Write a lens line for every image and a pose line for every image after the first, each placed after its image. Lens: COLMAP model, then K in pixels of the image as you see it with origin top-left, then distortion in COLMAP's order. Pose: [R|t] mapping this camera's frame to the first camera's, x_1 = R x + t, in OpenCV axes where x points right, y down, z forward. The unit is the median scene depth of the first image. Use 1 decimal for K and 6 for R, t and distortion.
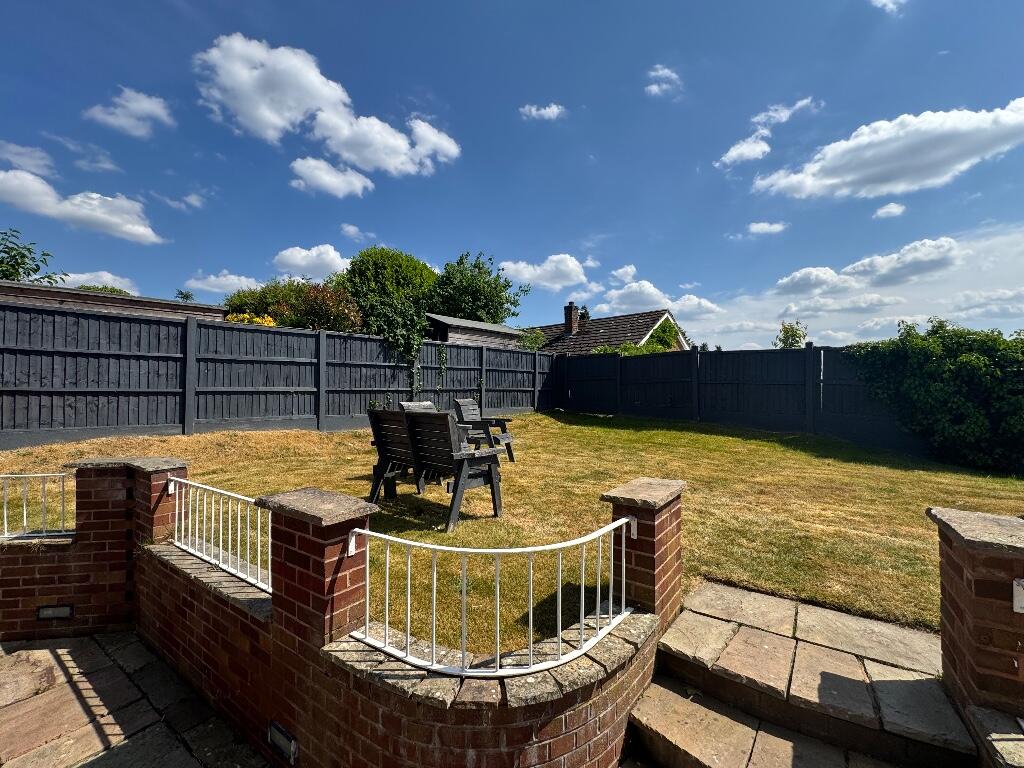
lens RADIAL K [[454.8, 0, 512.0], [0, 454.8, 384.0], [0, 0, 1]] dist [-0.003144, 0.000921]
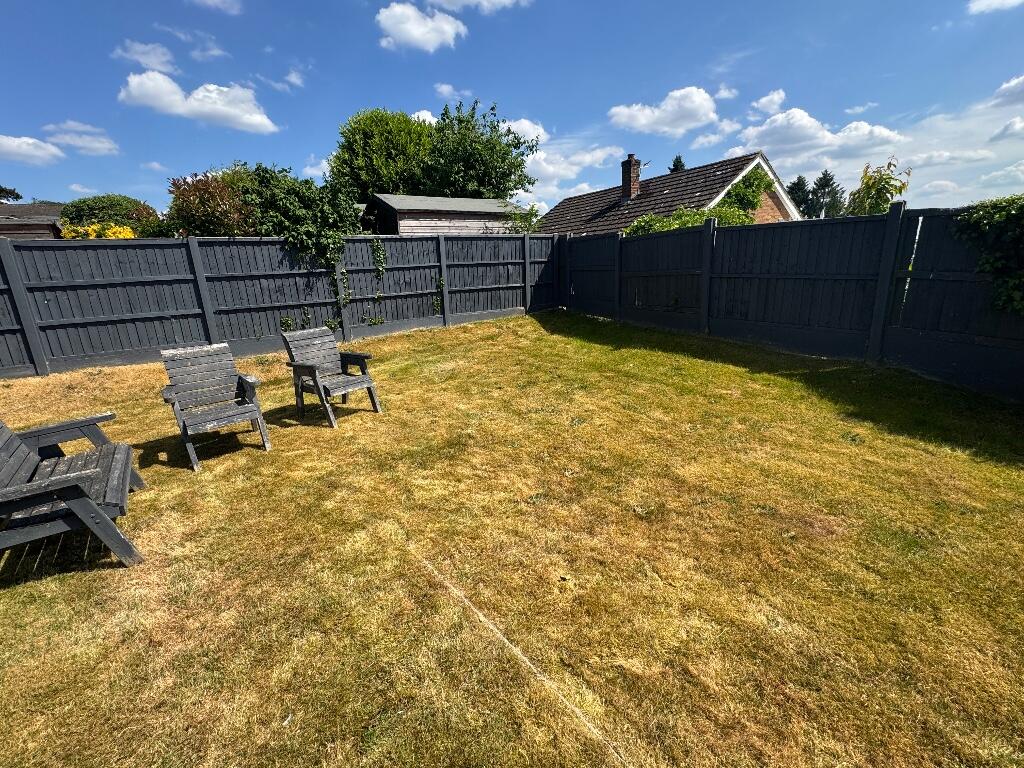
lens RADIAL K [[454.8, 0, 512.0], [0, 454.8, 384.0], [0, 0, 1]] dist [-0.003144, 0.000921]
pose [[0.971144, 0.012204, -0.238183, 0.143343], [0.053014, 0.962658, 0.265478, -0.022050], [0.232529, -0.270444, 0.934232, 0.133256]]
